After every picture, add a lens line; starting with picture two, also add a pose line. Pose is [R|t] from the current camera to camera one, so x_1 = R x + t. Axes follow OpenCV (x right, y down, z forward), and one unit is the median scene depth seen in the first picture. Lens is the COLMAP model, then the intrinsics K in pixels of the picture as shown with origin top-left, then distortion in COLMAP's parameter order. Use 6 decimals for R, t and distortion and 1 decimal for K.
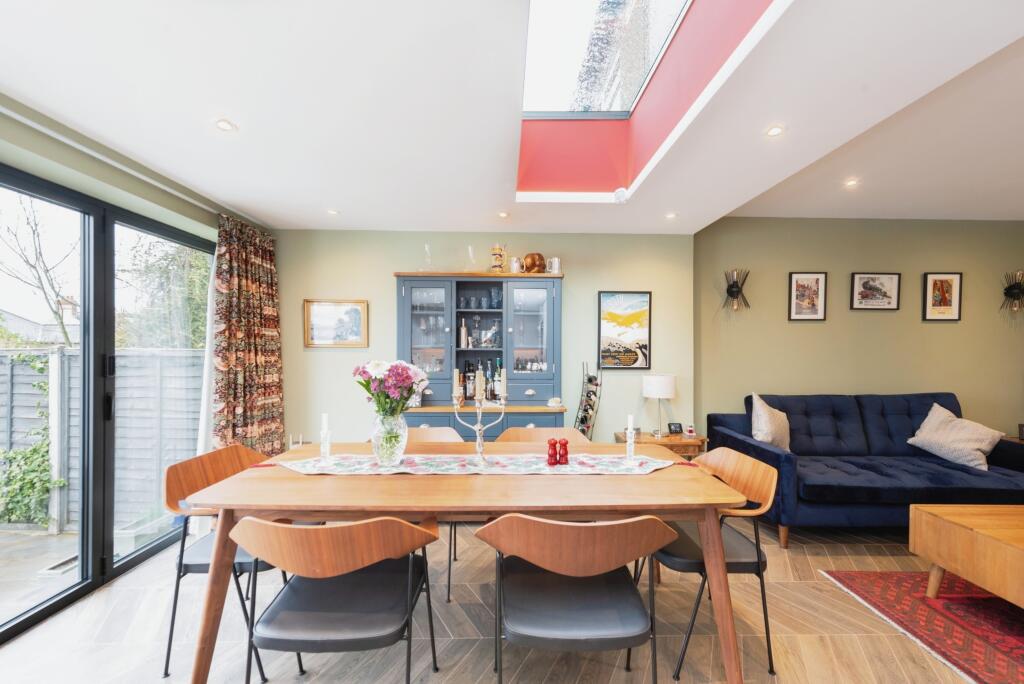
lens RADIAL K [[408.7, 0, 486.7], [0, 408.7, 351.7], [0, 0, 1]] dist [-0.001635, -0.000089]
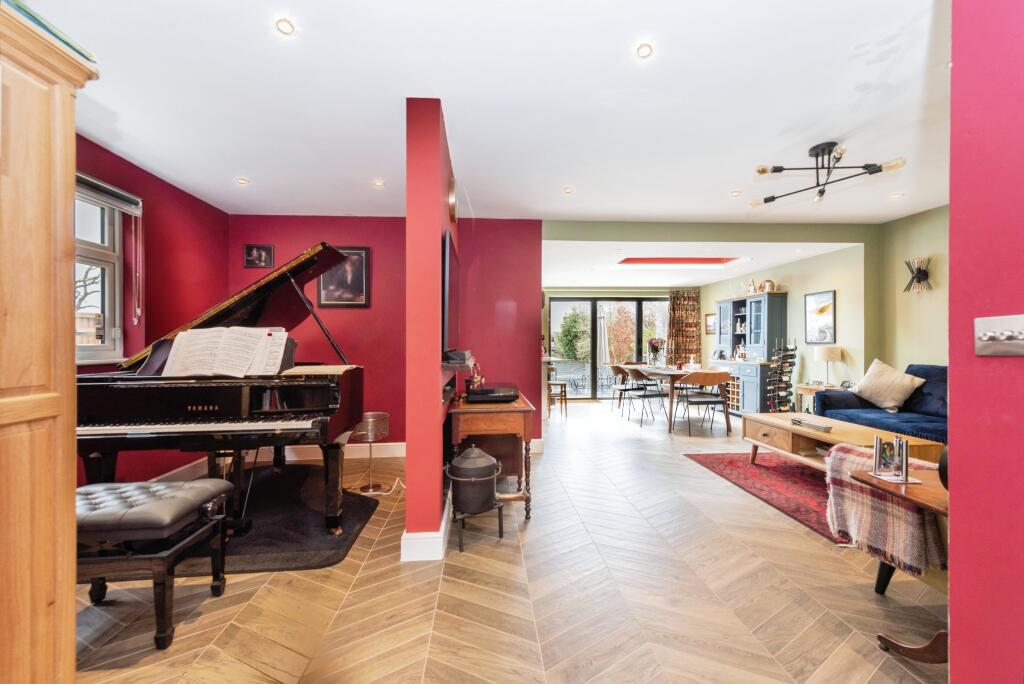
lens RADIAL K [[408.7, 0, 514.5], [0, 408.7, 344.1], [0, 0, 1]] dist [-0.001635, -0.000089]
pose [[0.076320, -0.006143, -0.997064, 1.869230], [0.004252, 0.999974, -0.005835, 0.053347], [0.997074, -0.003794, 0.076344, -0.288589]]
